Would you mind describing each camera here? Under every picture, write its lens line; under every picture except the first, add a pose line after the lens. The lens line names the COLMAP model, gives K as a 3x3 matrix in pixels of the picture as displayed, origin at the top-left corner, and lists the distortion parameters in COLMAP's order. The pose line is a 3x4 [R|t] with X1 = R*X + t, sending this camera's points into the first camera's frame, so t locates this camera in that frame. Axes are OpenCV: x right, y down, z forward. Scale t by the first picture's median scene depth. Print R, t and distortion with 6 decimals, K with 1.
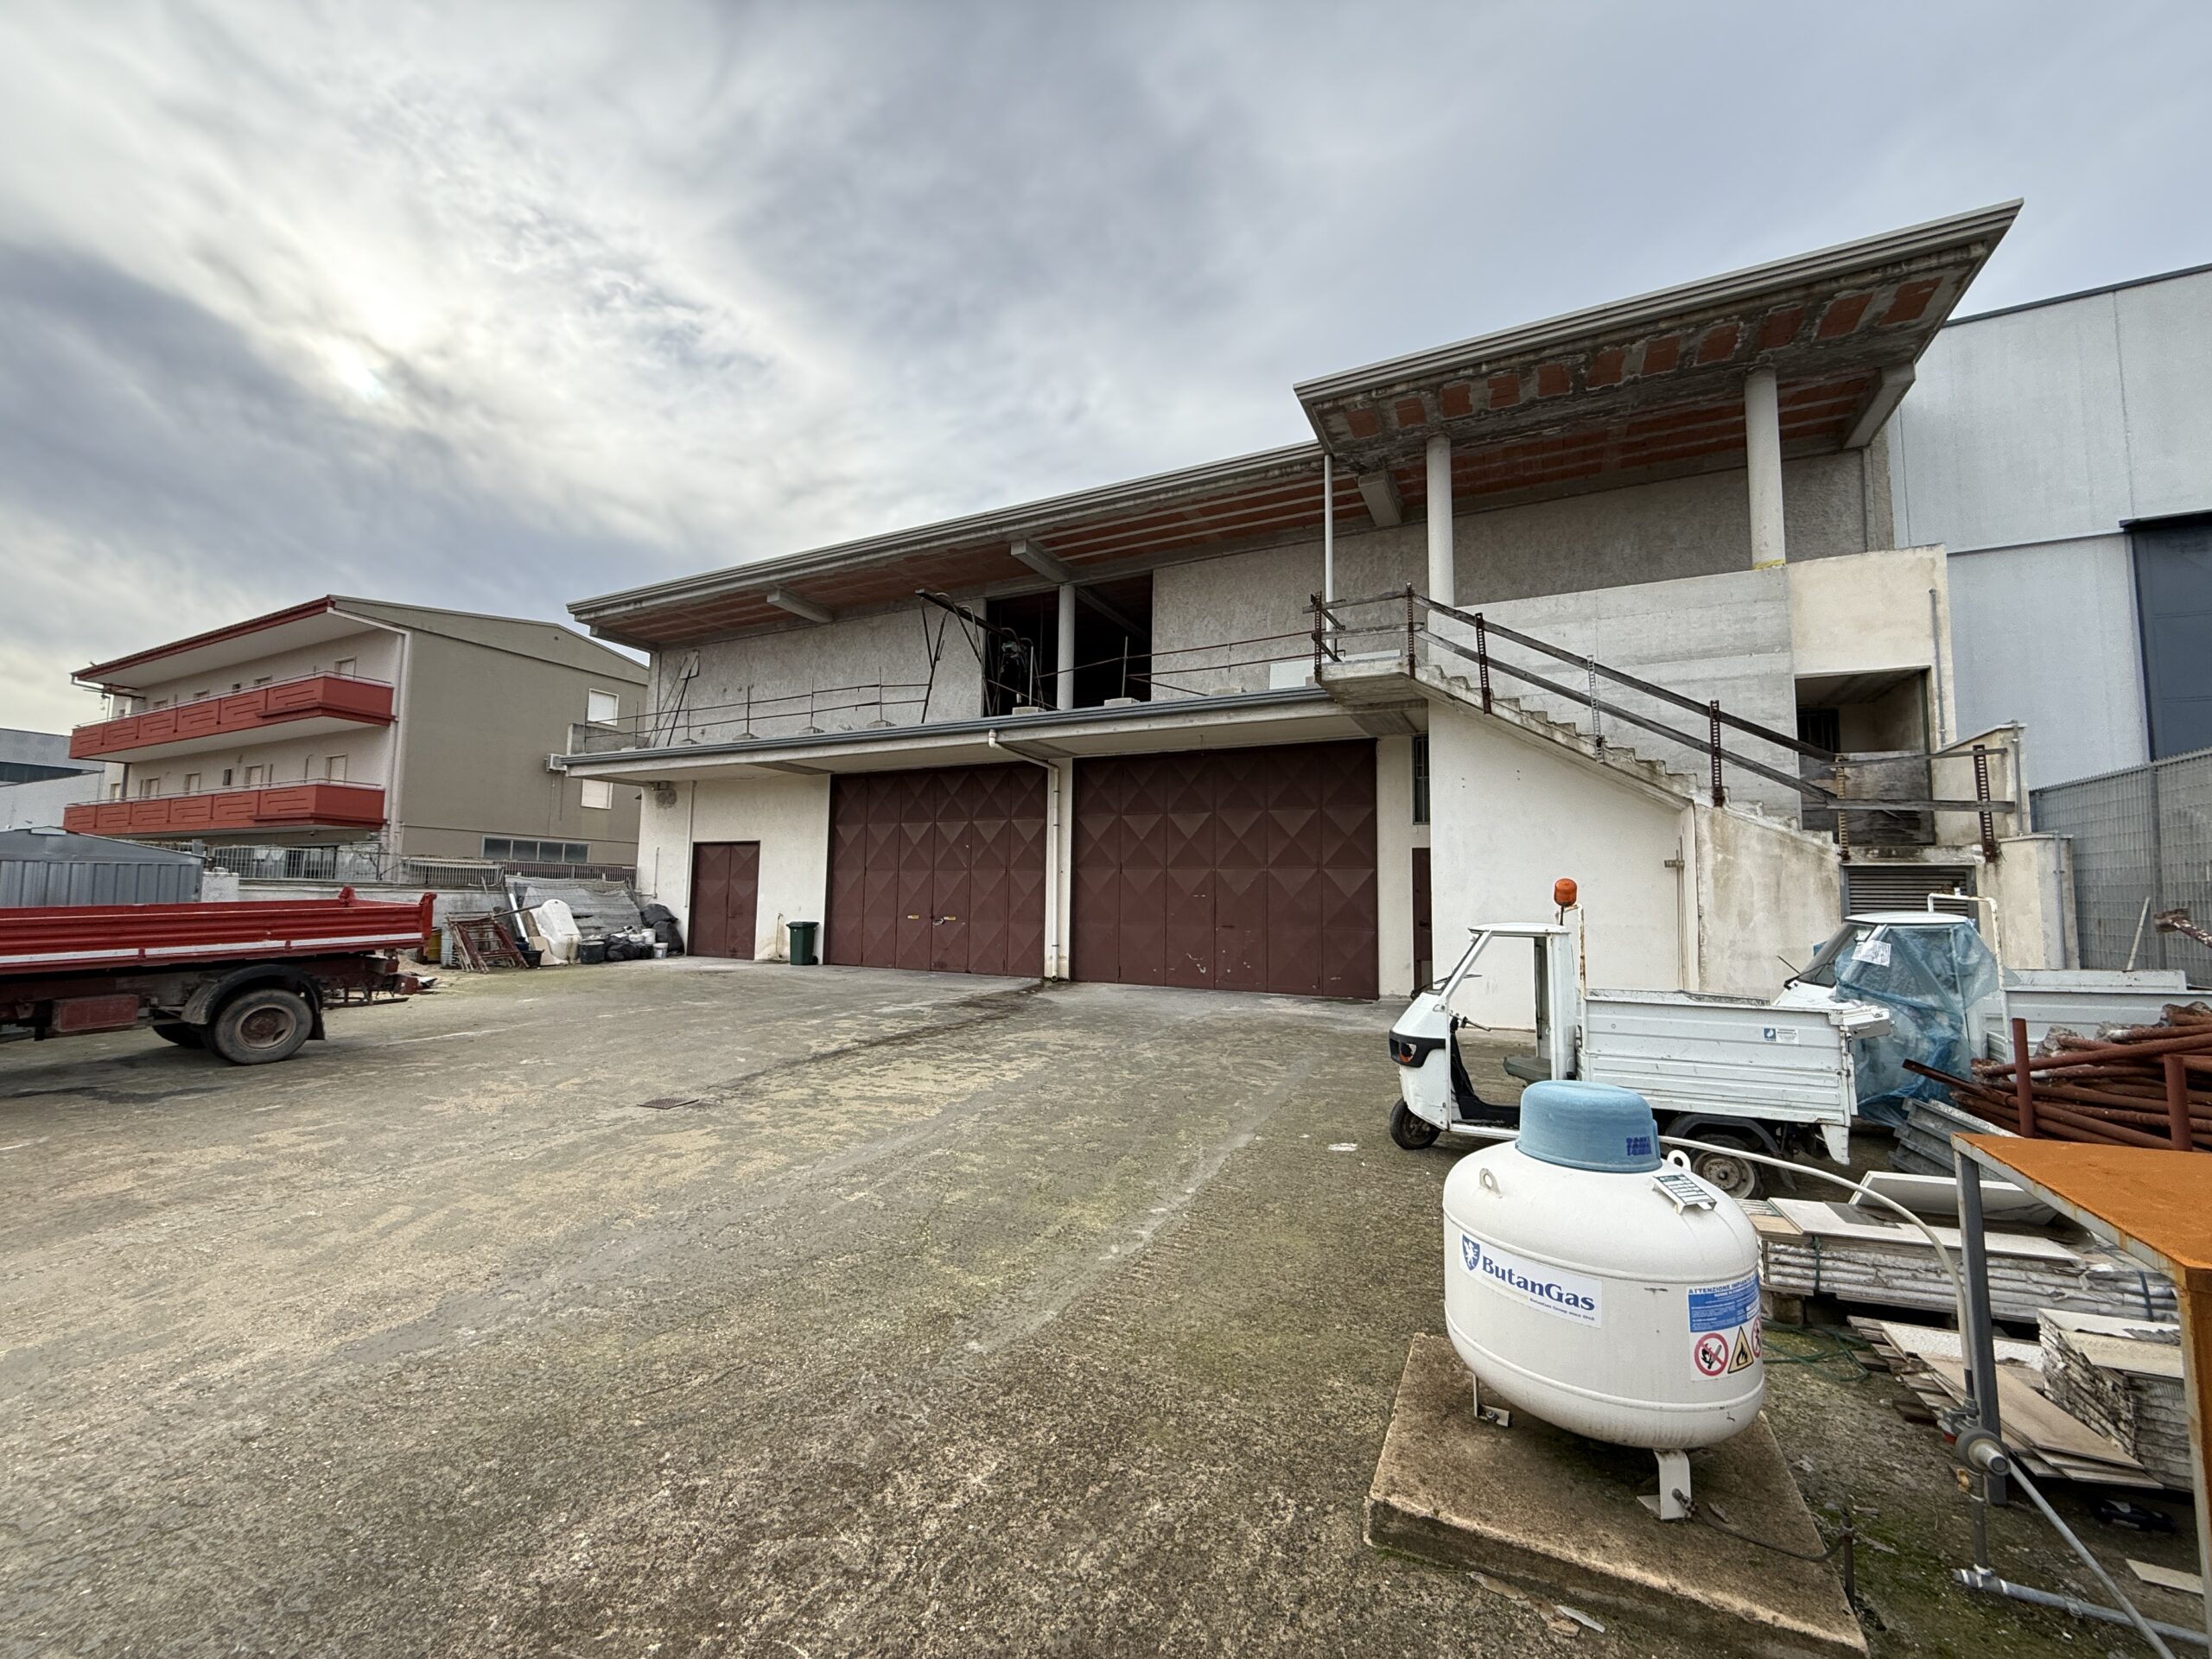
lens RADIAL K [[879.5, 0, 1100.7], [0, 879.5, 828.1], [0, 0, 1]] dist [-0.000604, -0.000010]
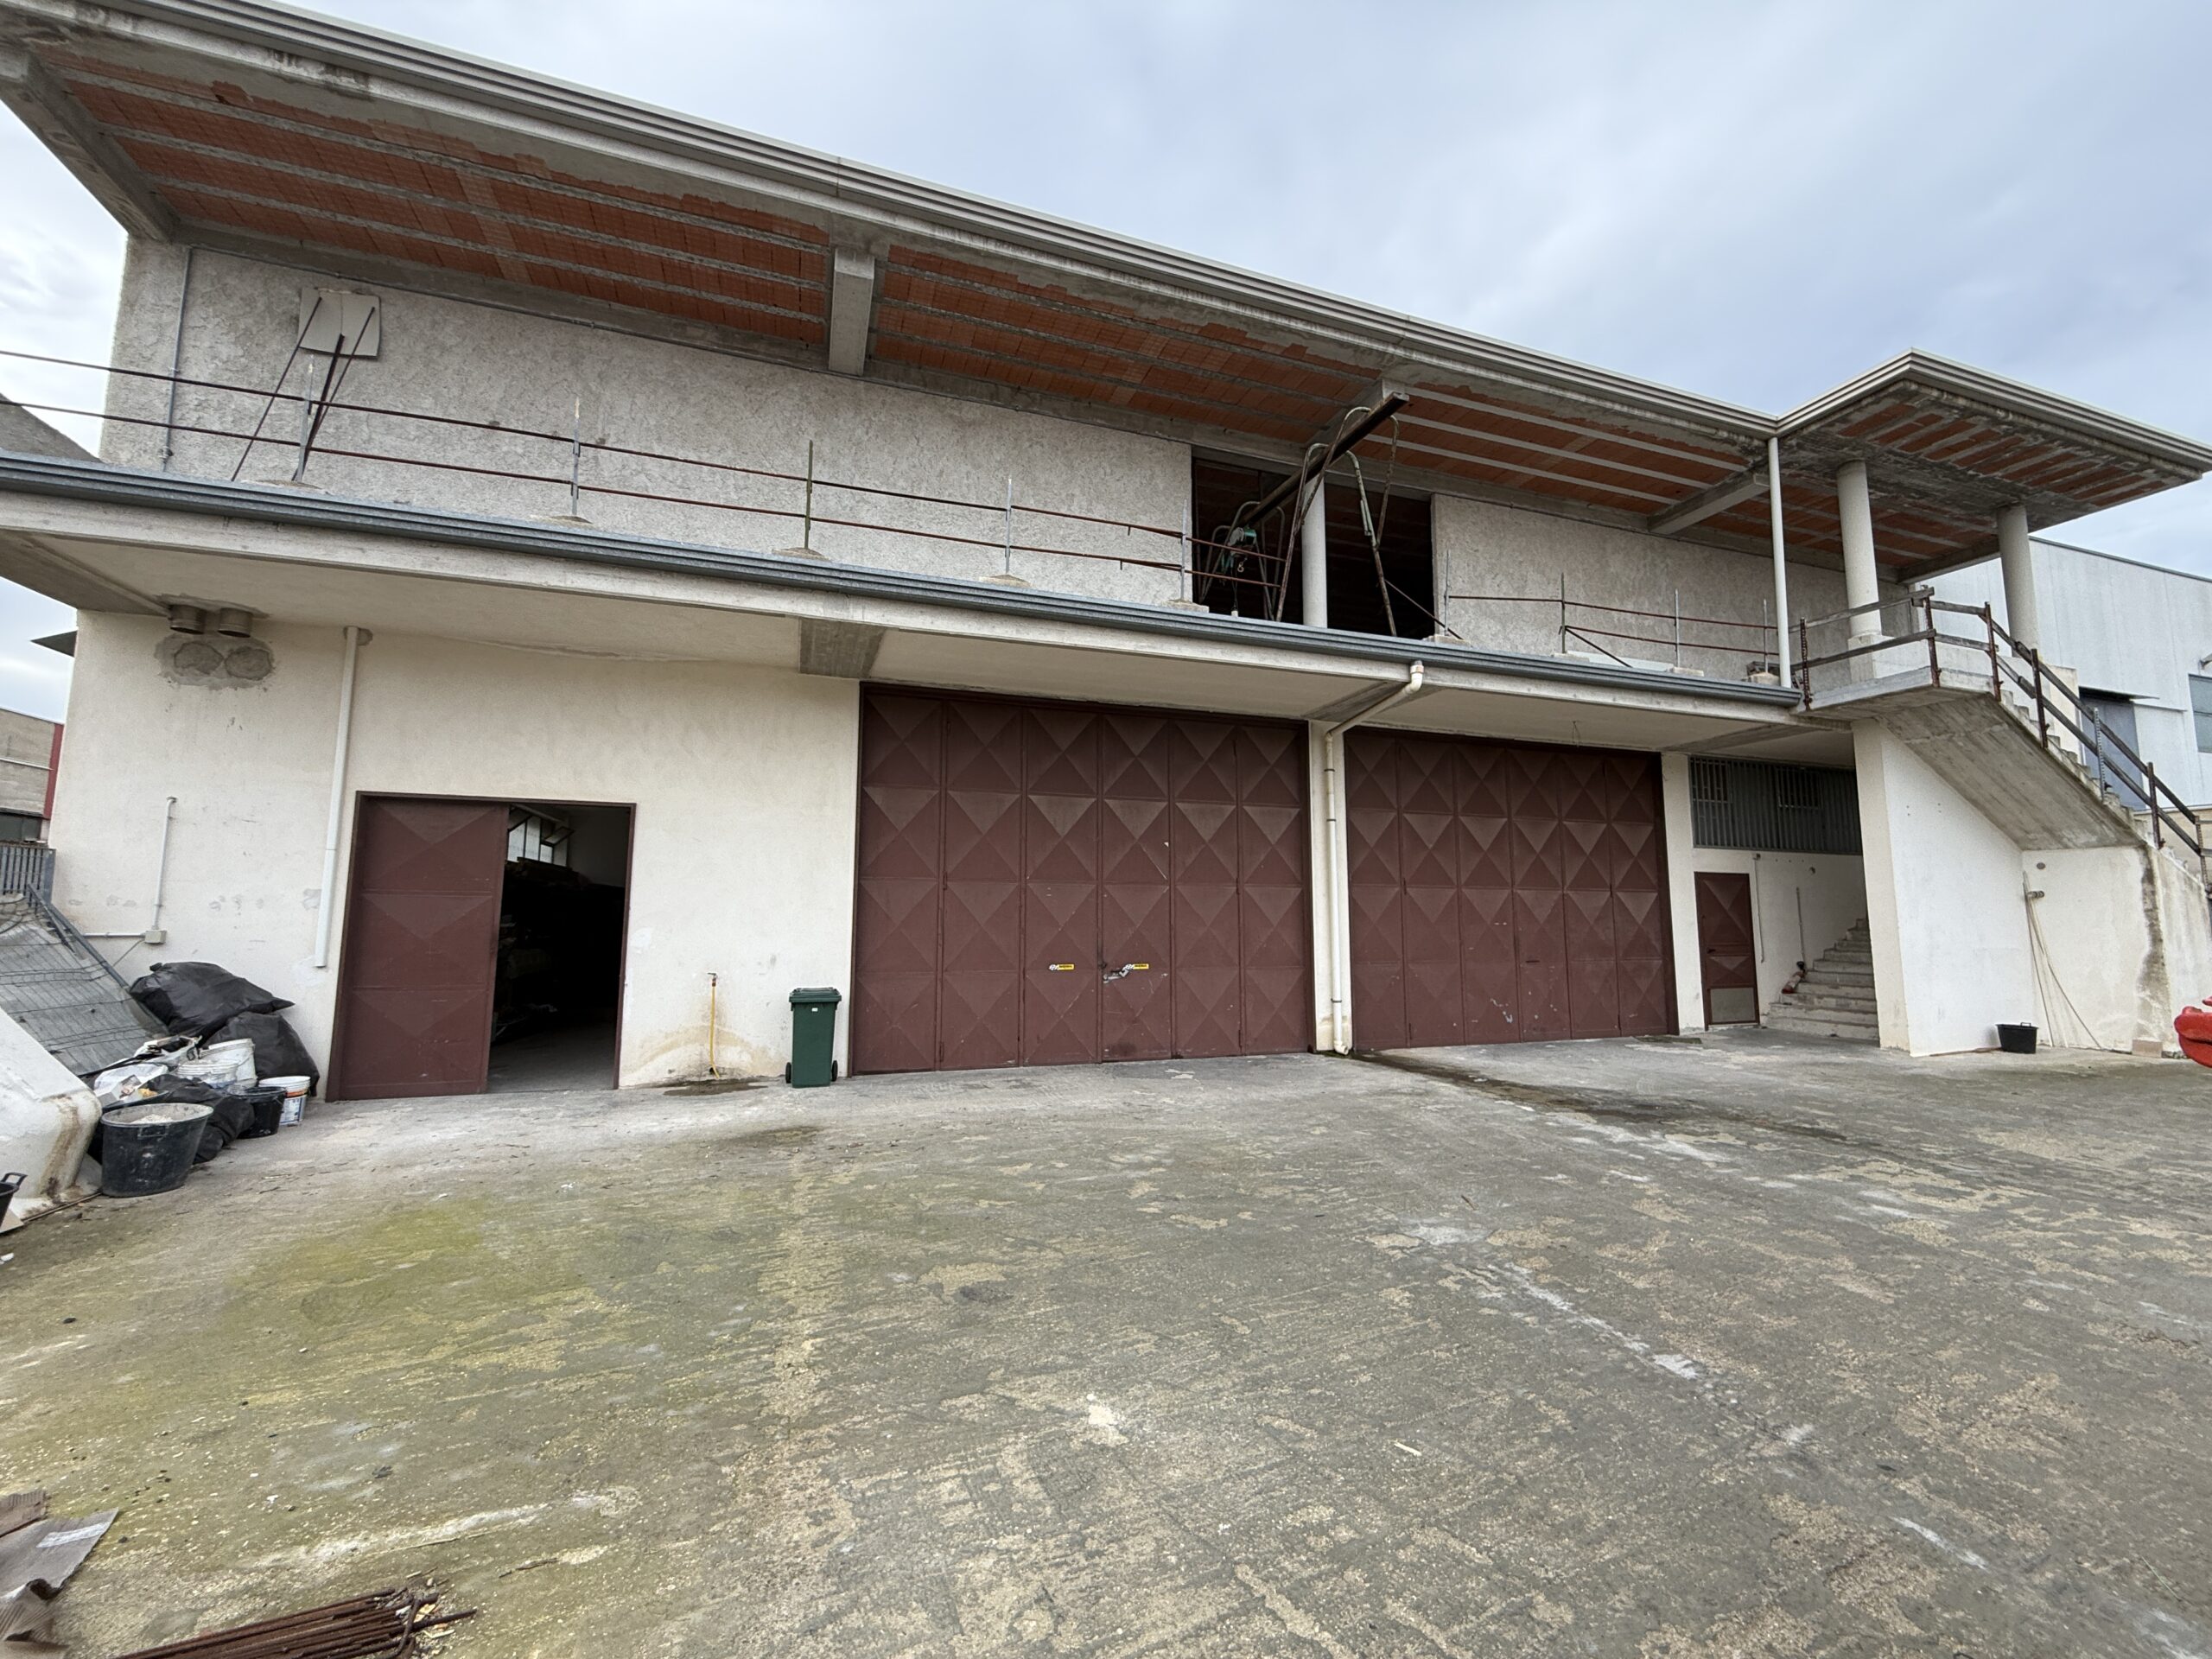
lens RADIAL K [[879.5, 0, 1100.7], [0, 879.5, 828.1], [0, 0, 1]] dist [-0.000604, -0.000010]
pose [[0.696451, 0.062912, 0.714842, -0.618619], [-0.051495, 0.997963, -0.037658, 0.035170], [-0.715755, -0.010584, 0.698272, 0.624942]]
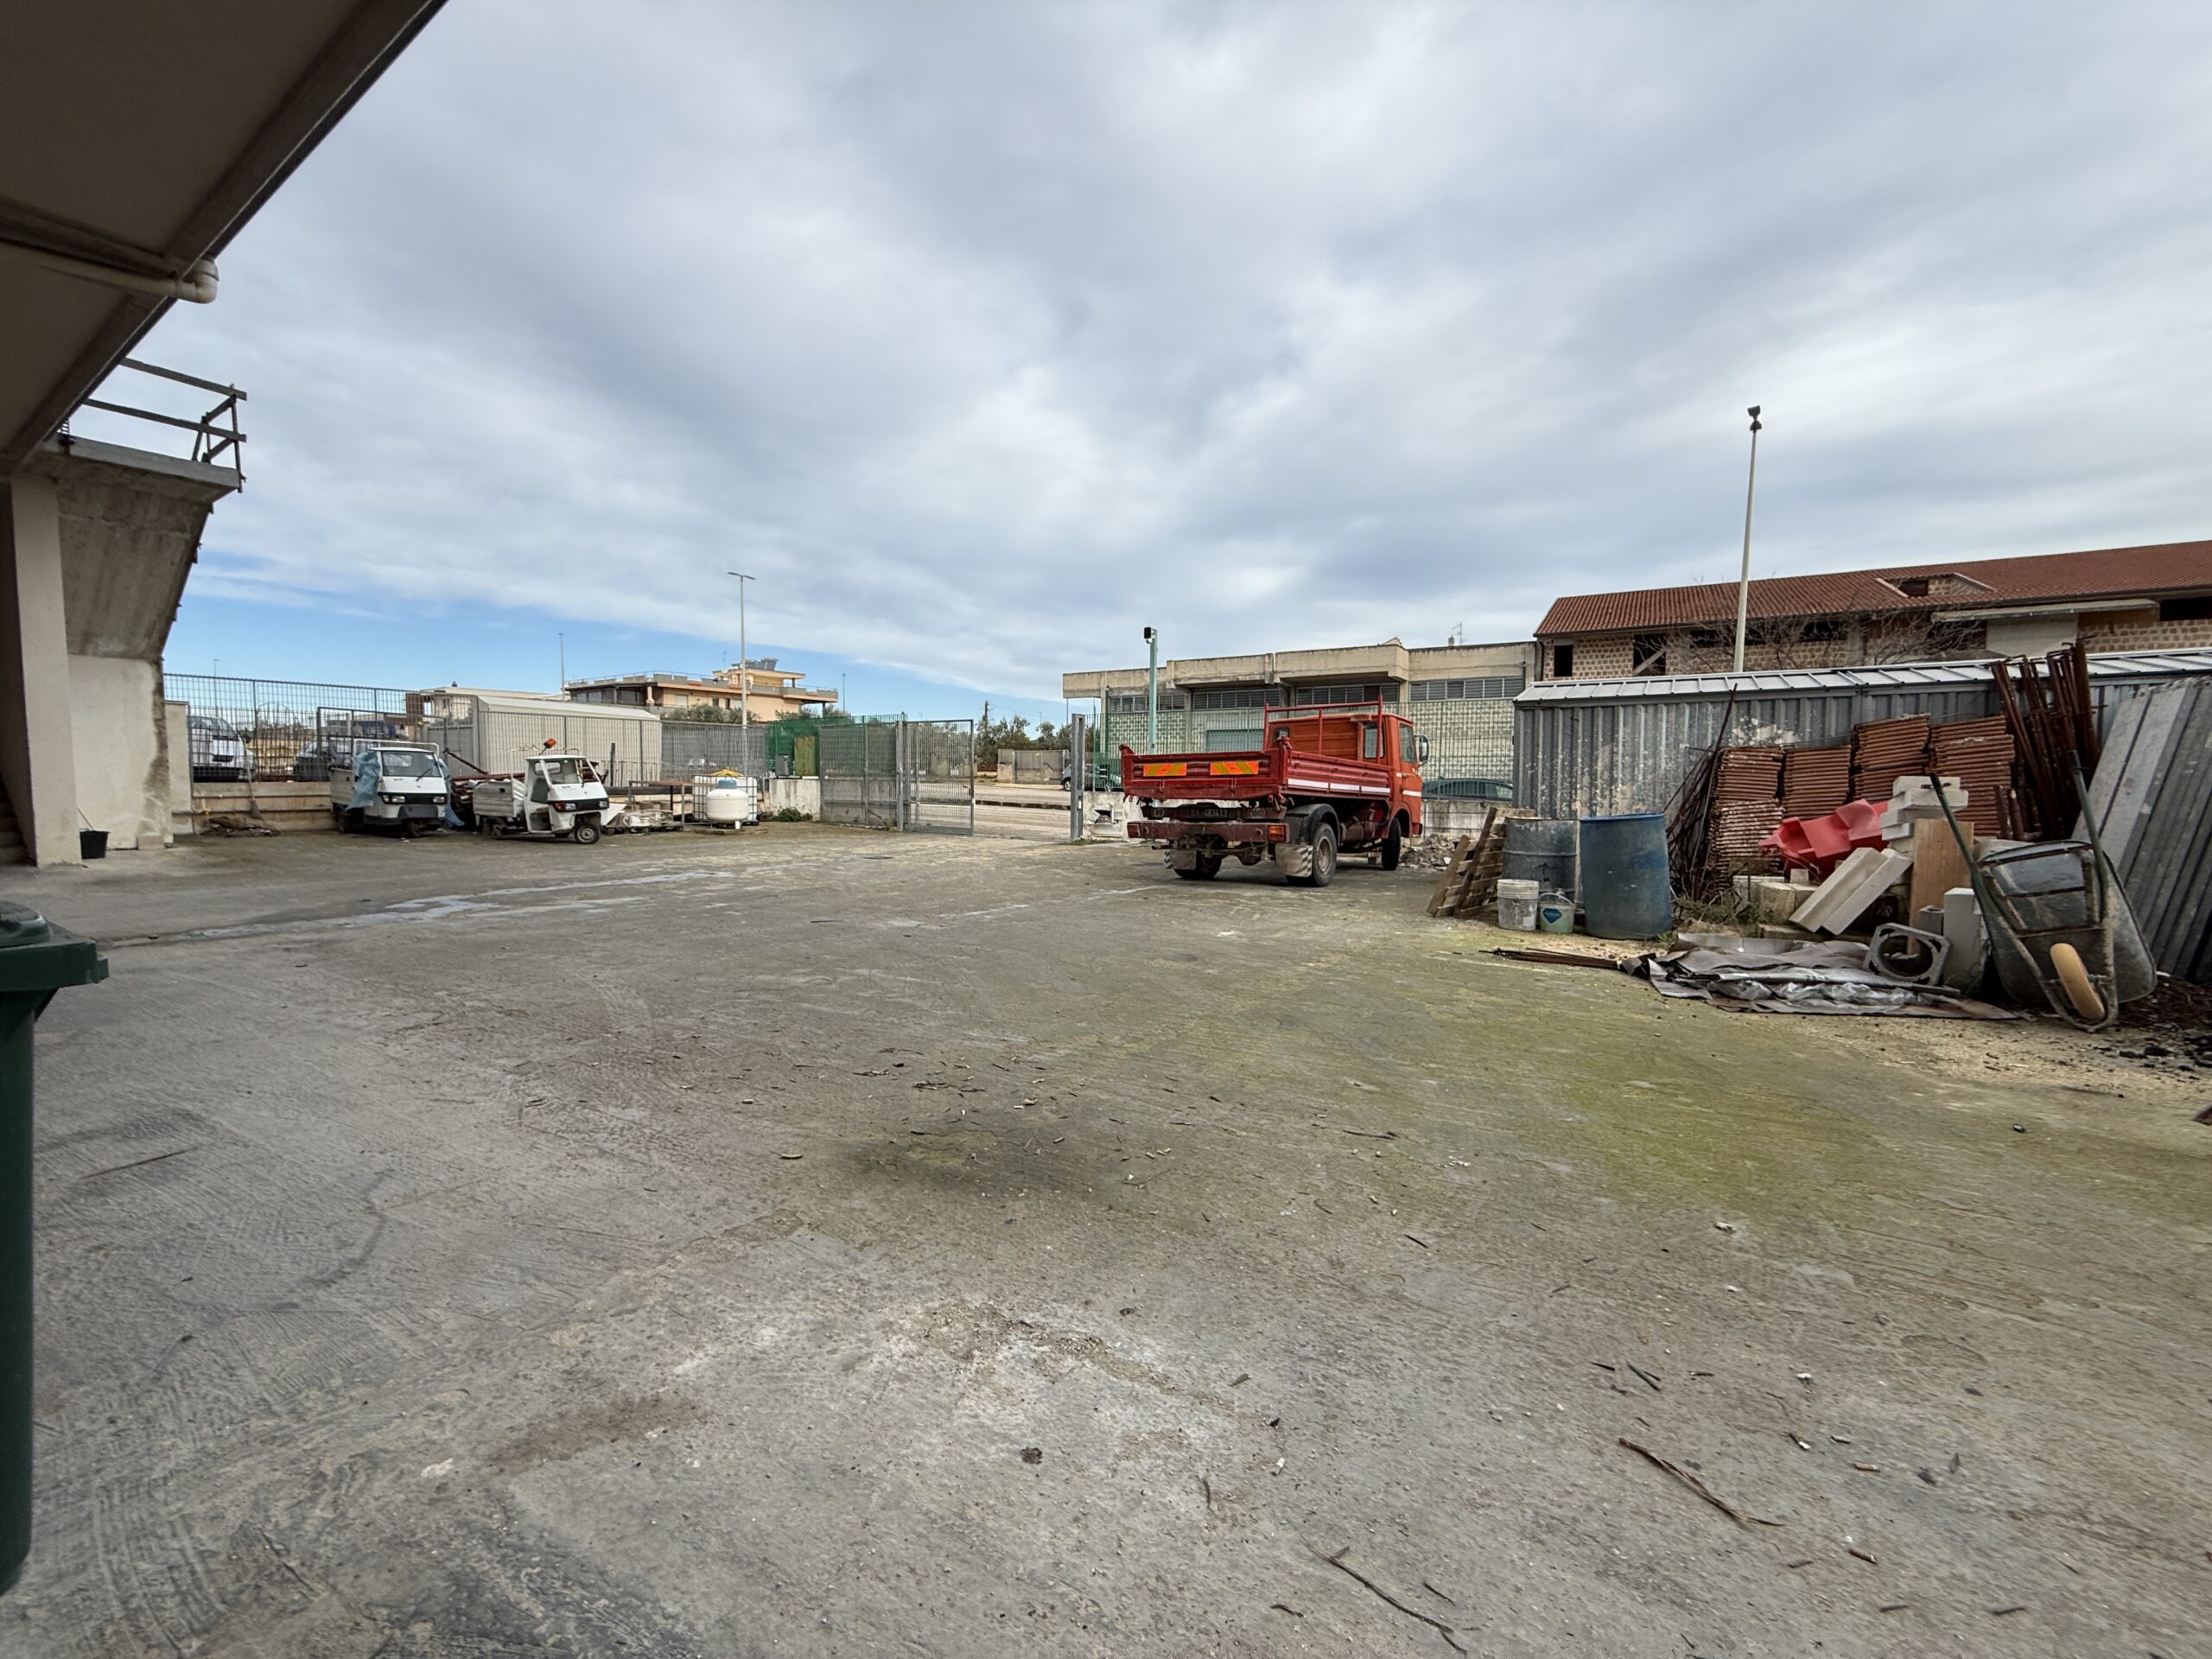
lens RADIAL K [[882.0, 0, 1099.5], [0, 882.0, 824.8], [0, 0, 1]] dist [-0.000137, -0.000016]
pose [[-0.993432, -0.027581, 0.111050, -0.471347], [-0.030137, 0.999317, -0.021401, 0.107891], [-0.110384, -0.024607, -0.993584, 1.142120]]
